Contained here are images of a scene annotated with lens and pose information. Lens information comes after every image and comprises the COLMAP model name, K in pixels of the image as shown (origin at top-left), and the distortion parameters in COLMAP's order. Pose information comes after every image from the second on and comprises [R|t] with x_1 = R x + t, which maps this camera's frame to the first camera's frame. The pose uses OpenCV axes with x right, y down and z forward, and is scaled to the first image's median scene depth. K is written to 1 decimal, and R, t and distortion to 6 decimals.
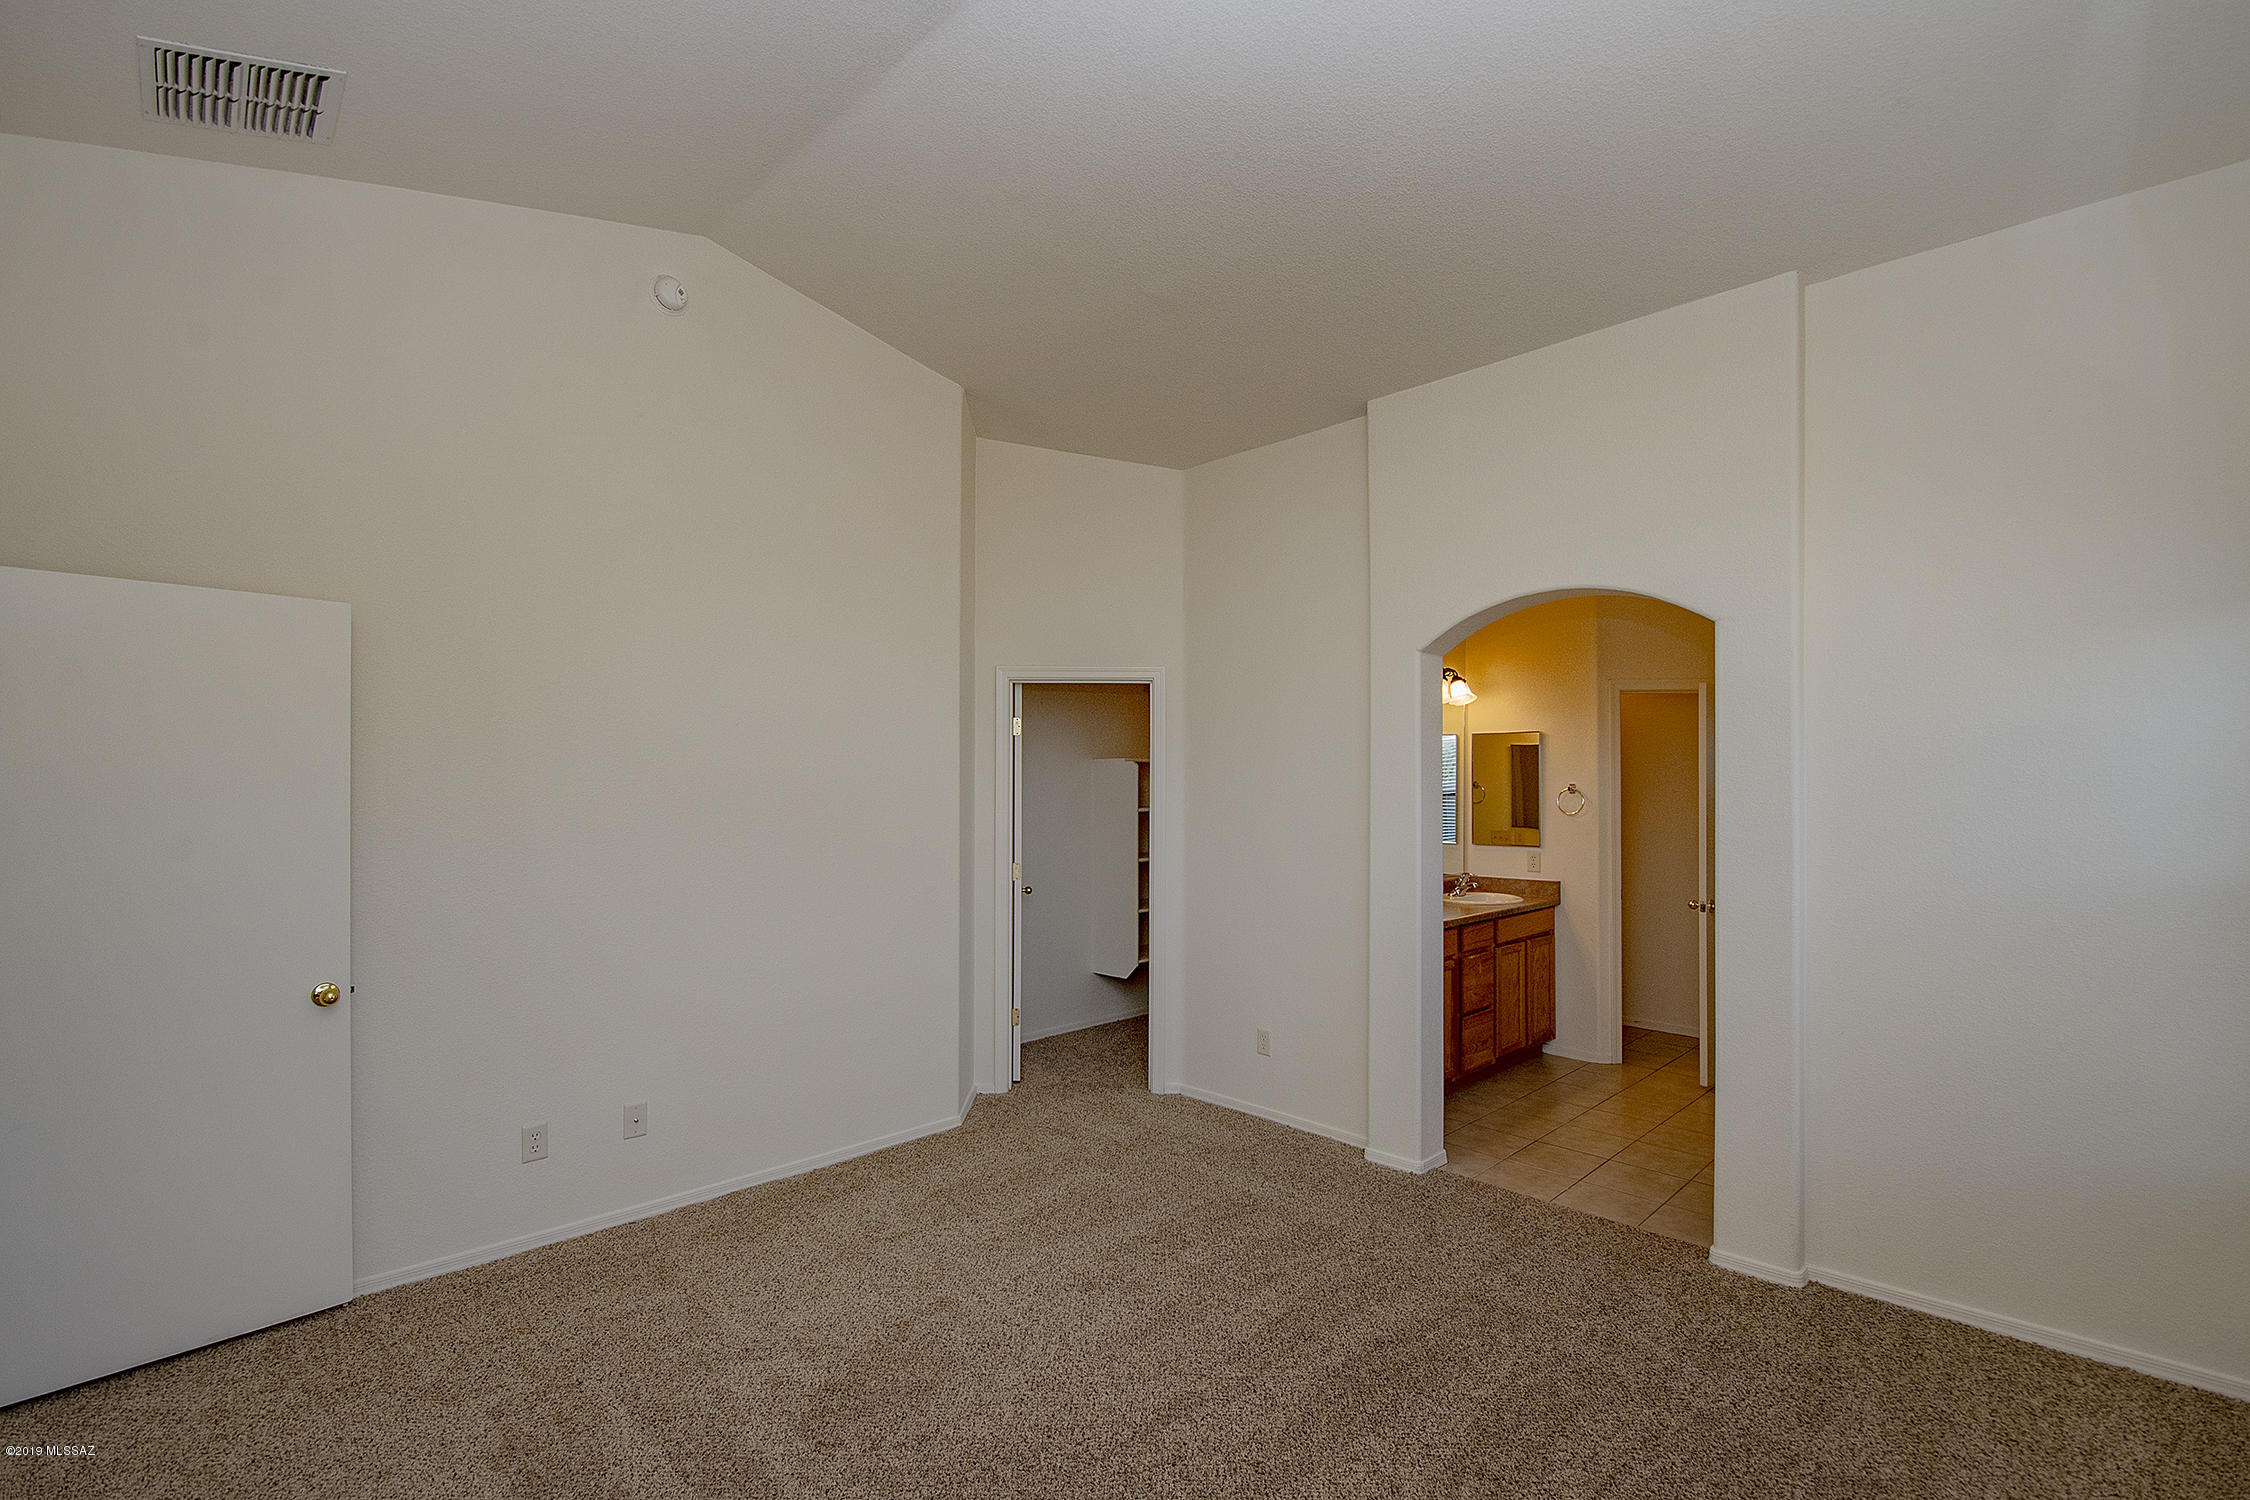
lens RADIAL K [[1005.6, 0, 1131.3], [0, 1005.6, 774.4], [0, 0, 1]] dist [-0.004672, -0.000458]
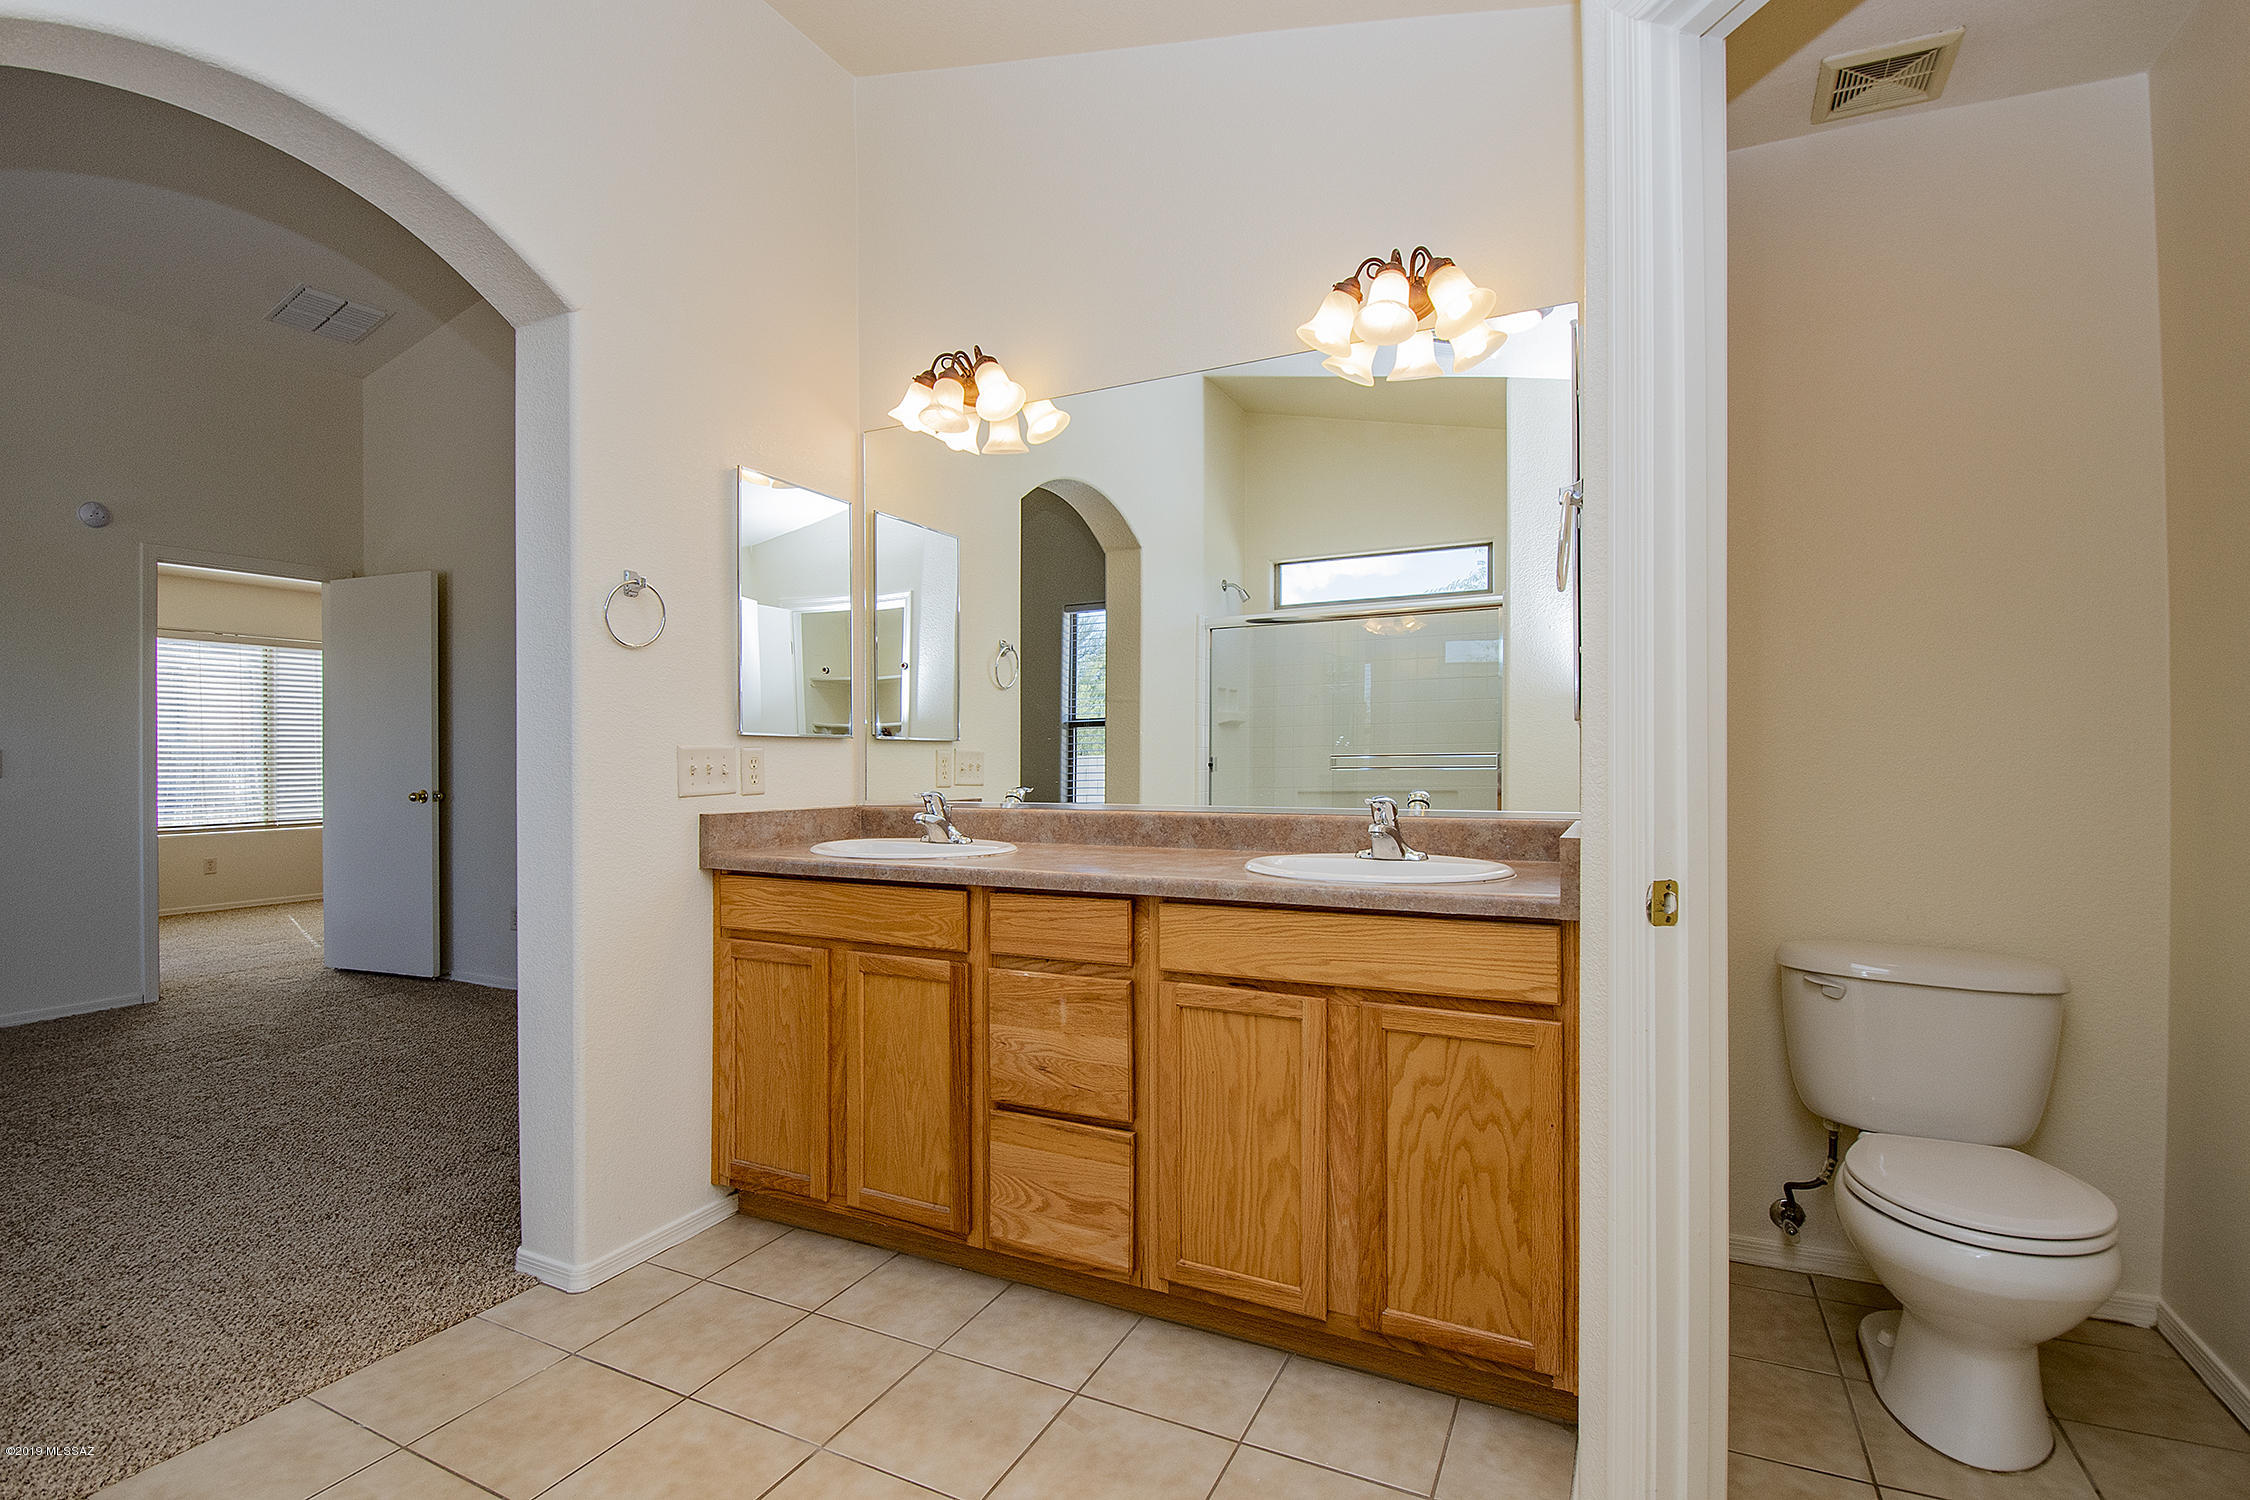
lens RADIAL K [[1005.6, 0, 1131.3], [0, 1005.6, 774.4], [0, 0, 1]] dist [-0.004672, -0.000458]
pose [[0.334046, 0.007800, -0.942524, 0.652962], [0.008822, 0.999896, 0.011402, 0.086014], [0.942515, -0.012124, 0.333943, 0.803817]]
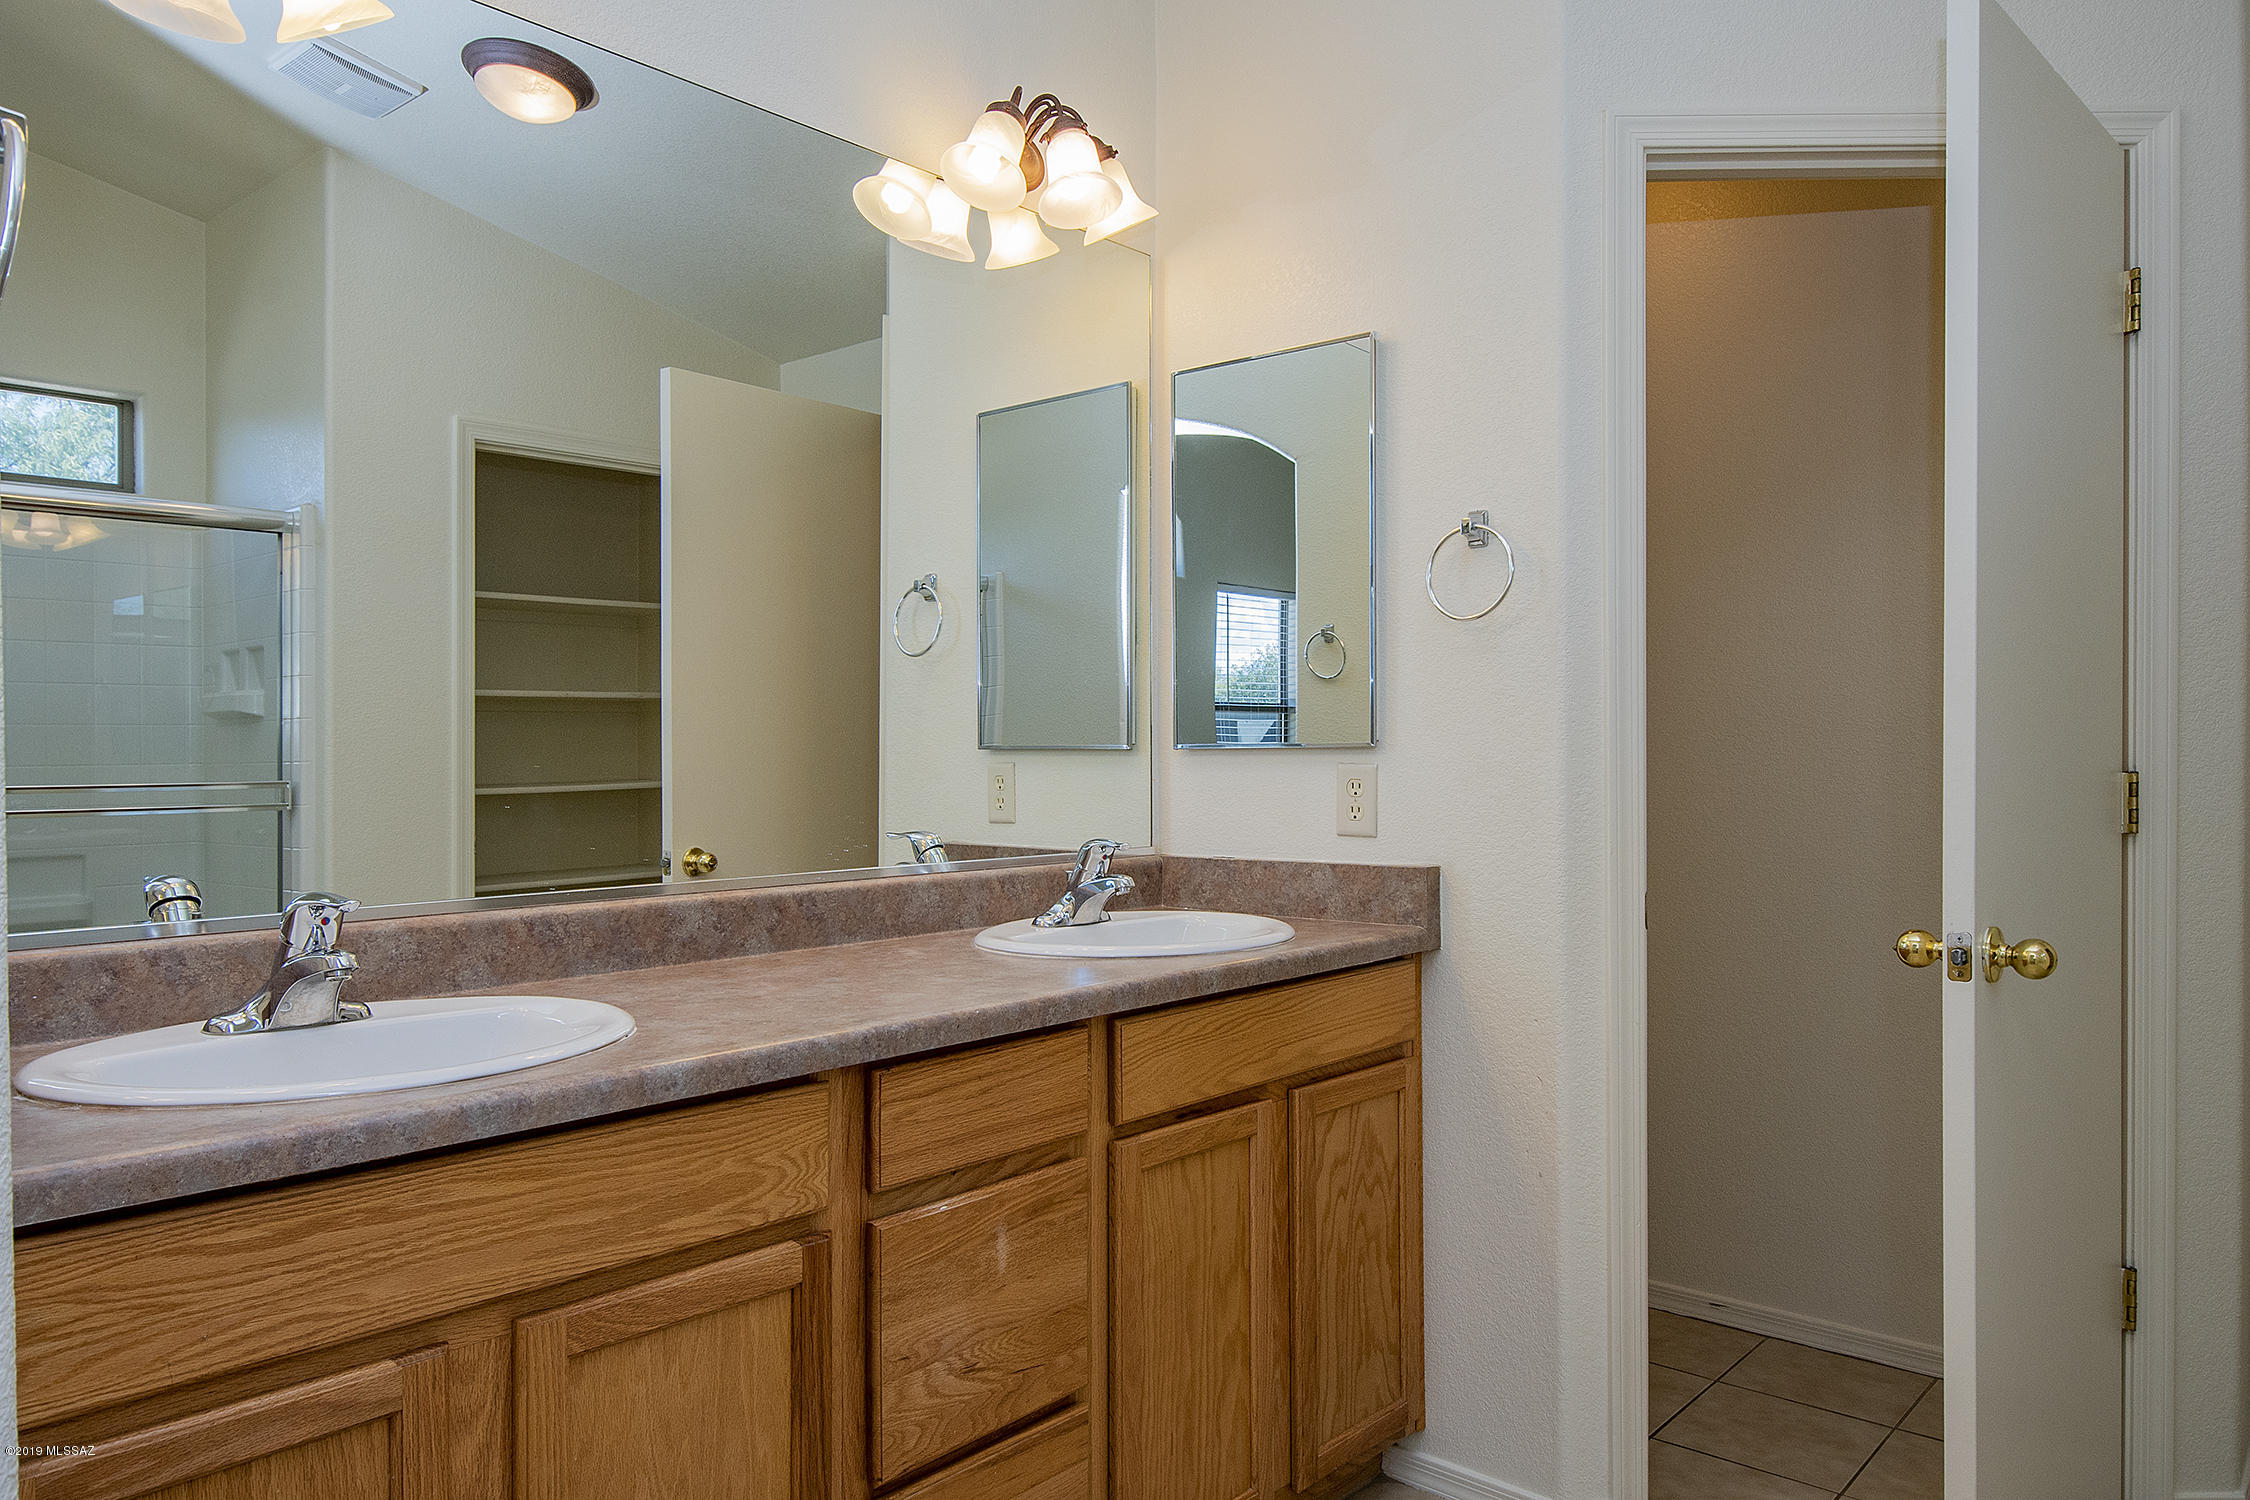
lens RADIAL K [[1537.6, 0, 1128.2], [0, 1537.6, 790.4], [0, 0, 1]] dist [-0.001084, -0.000375]
pose [[0.996703, -0.010804, 0.080413, 0.313213], [0.008781, 0.999637, 0.025464, 0.074931], [-0.080659, -0.024674, 0.996436, 0.595208]]
